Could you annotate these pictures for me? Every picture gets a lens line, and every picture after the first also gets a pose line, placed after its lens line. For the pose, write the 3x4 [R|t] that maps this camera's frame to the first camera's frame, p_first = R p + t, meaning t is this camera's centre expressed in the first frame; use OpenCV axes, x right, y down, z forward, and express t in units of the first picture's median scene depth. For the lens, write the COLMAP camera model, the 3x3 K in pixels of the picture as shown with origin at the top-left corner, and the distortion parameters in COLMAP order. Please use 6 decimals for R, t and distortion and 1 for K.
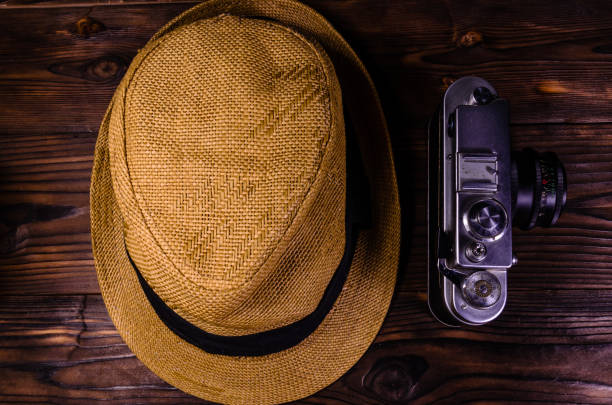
lens RADIAL K [[680.2, 0, 317.5], [0, 680.2, 204.5], [0, 0, 1]] dist [-0.013485, 0.032941]
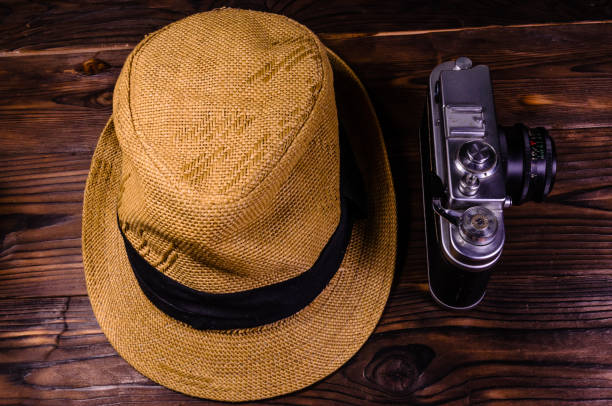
lens RADIAL K [[762.5, 0, 311.1], [0, 762.5, 195.0], [0, 0, 1]] dist [-0.010963, -0.003669]
pose [[0.999895, -0.014420, -0.001128, -0.000270], [0.013121, 0.937147, -0.348687, 0.393628], [0.006085, 0.348636, 0.937239, -0.048154]]
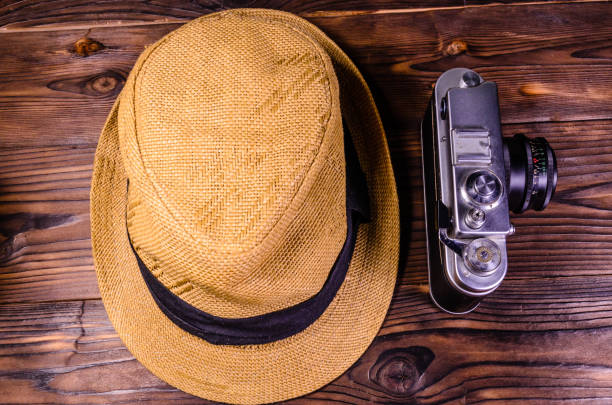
lens RADIAL K [[736.3, 0, 318.9], [0, 736.3, 203.0], [0, 0, 1]] dist [-0.009069, 0.020190]
pose [[0.998943, -0.026591, 0.037482, -0.038954], [0.031865, 0.988476, -0.147984, 0.170100], [-0.033115, 0.149022, 0.988279, -0.090063]]
